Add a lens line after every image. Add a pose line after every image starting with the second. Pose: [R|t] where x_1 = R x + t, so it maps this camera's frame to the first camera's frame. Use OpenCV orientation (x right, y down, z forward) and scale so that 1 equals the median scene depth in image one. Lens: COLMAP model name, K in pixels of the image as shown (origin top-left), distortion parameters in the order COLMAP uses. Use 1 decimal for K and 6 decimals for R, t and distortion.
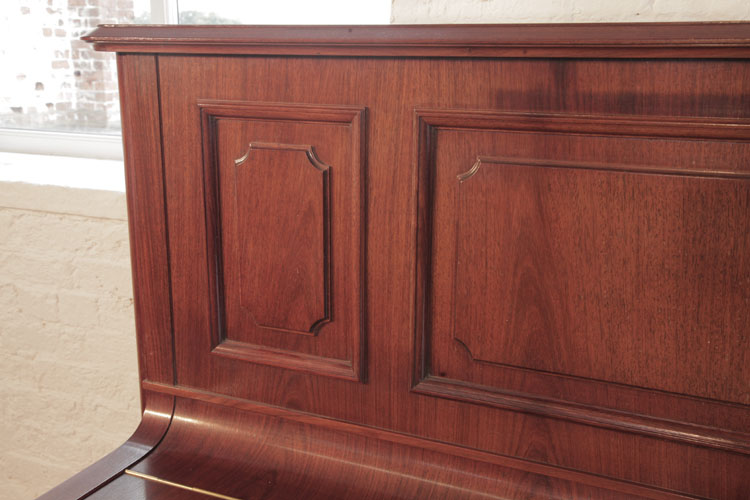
lens RADIAL K [[803.3, 0, 375.5], [0, 803.3, 254.0], [0, 0, 1]] dist [0.041478, 0.000000]
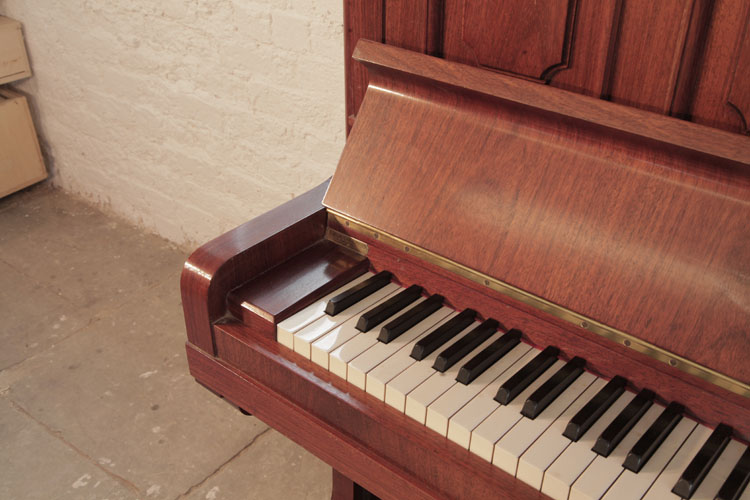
lens RADIAL K [[803.3, 0, 376.4], [0, 803.3, 248.4], [0, 0, 1]] dist [0.041478, 0.000000]
pose [[0.964227, 0.135924, -0.227578, -0.017681], [-0.059813, 0.947950, 0.312752, 0.006628], [0.258243, -0.287951, 0.922169, 0.071782]]
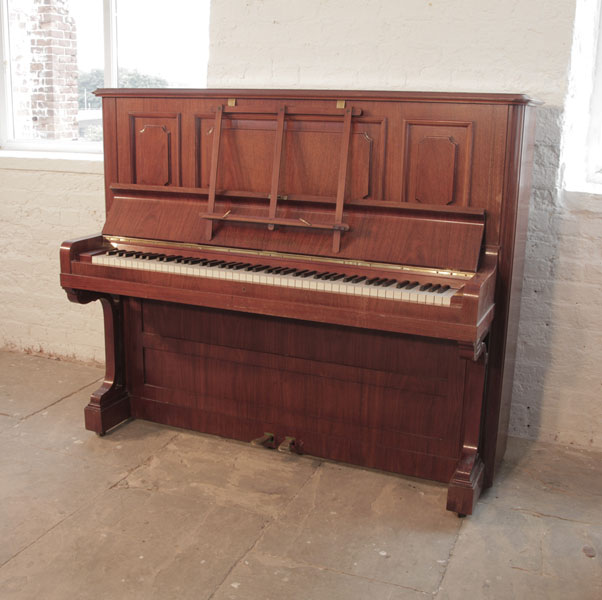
lens RADIAL K [[760.8, 0, 302.0], [0, 760.8, 298.9], [0, 0, 1]] dist [-0.117125, 0.000000]
pose [[0.999727, 0.009089, 0.021531, 0.215598], [-0.009204, 0.999944, 0.005237, 0.281346], [-0.021482, -0.005434, 0.999754, -1.053895]]
